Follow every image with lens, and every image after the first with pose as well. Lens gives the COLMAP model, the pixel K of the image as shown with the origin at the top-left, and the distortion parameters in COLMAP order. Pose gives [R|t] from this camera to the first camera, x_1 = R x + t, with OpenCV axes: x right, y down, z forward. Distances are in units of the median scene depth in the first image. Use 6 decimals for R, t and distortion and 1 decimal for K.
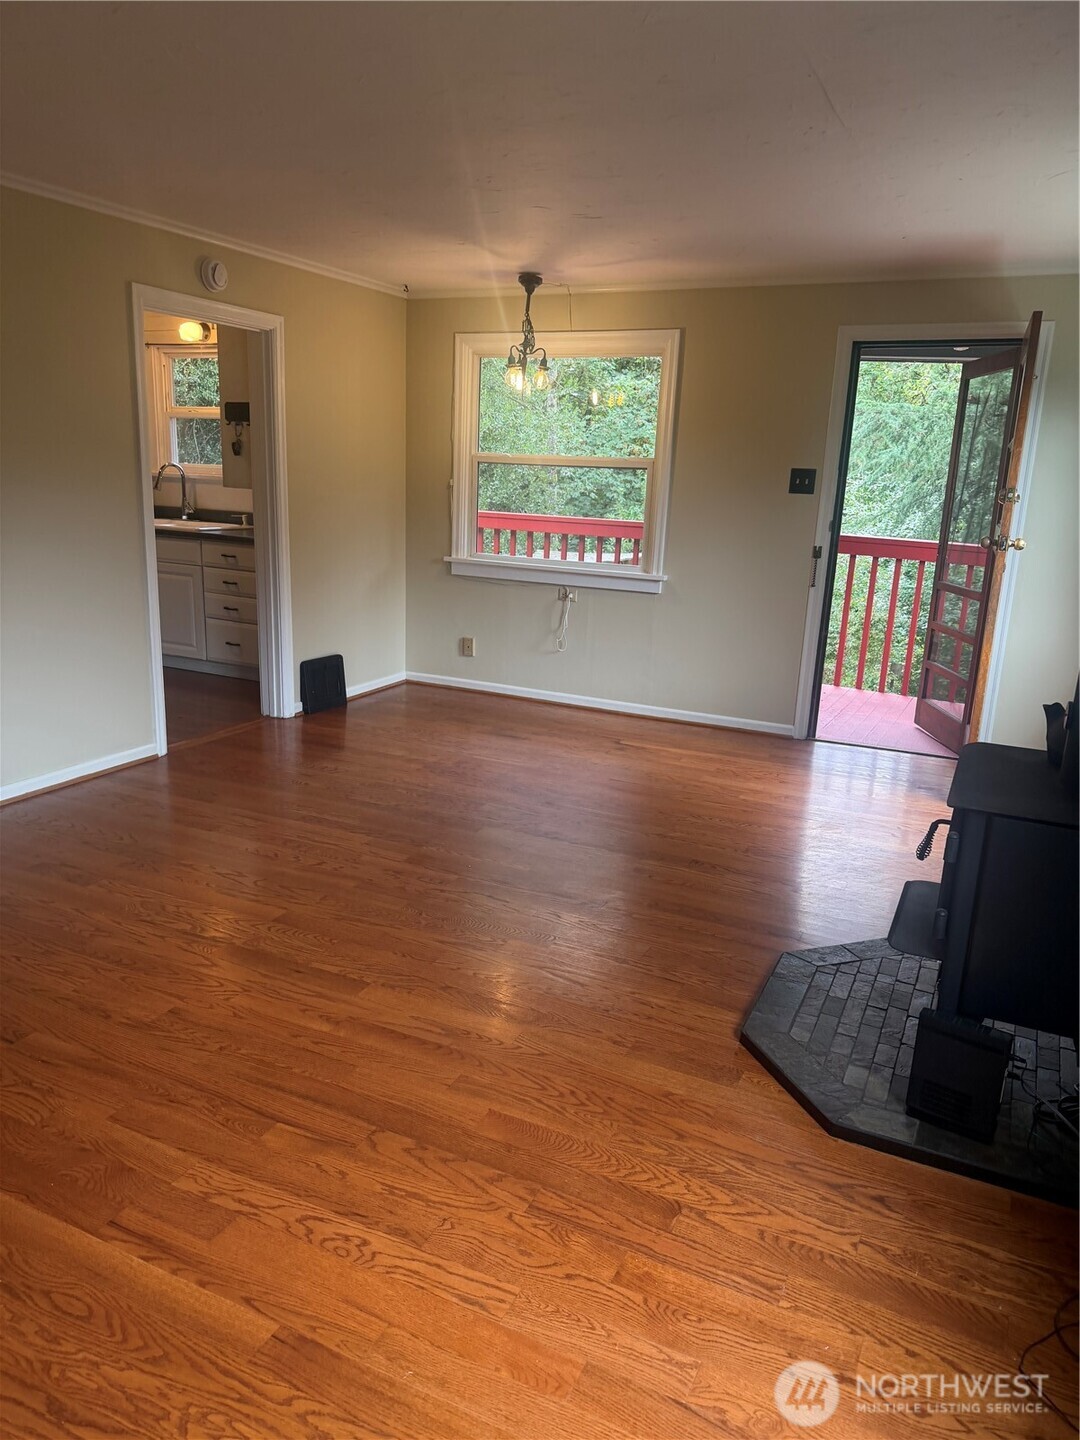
lens RADIAL K [[1014.8, 0, 540.0], [0, 1014.8, 720.0], [0, 0, 1]] dist [0.000539, -0.000926]
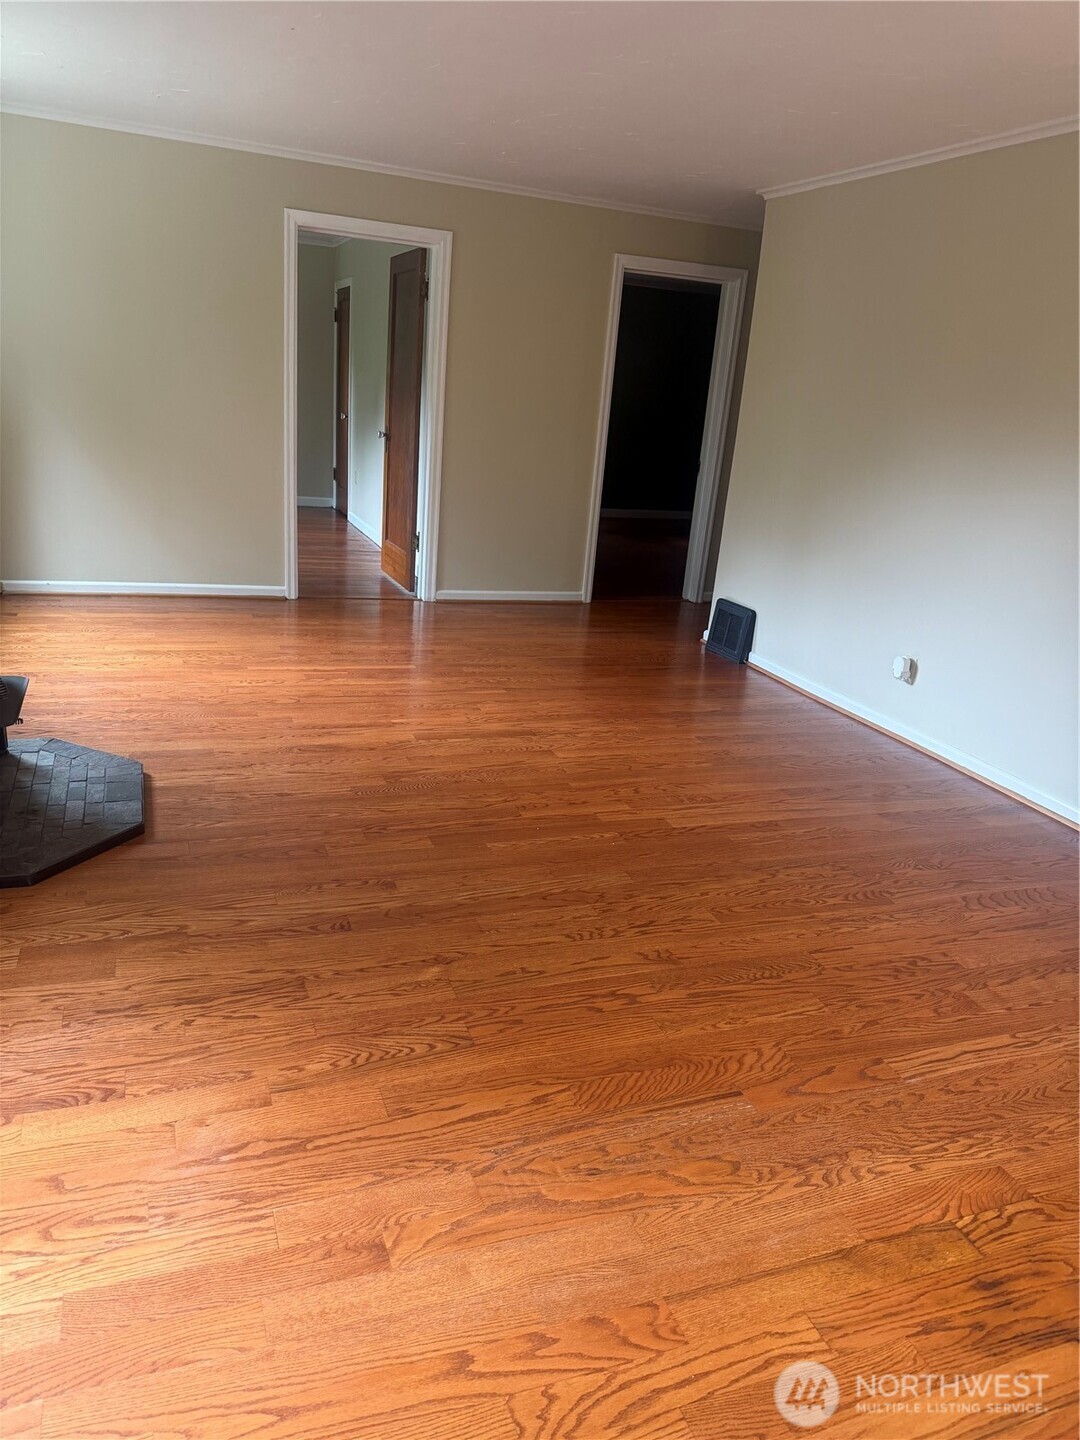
lens RADIAL K [[974.7, 0, 540.0], [0, 974.7, 720.0], [0, 0, 1]] dist [0.048388, -0.001171]
pose [[-0.678999, 0.141988, -0.720278, 0.745352], [-0.280846, 0.856252, 0.433542, -0.433803], [0.678297, 0.496662, -0.541517, 1.980097]]
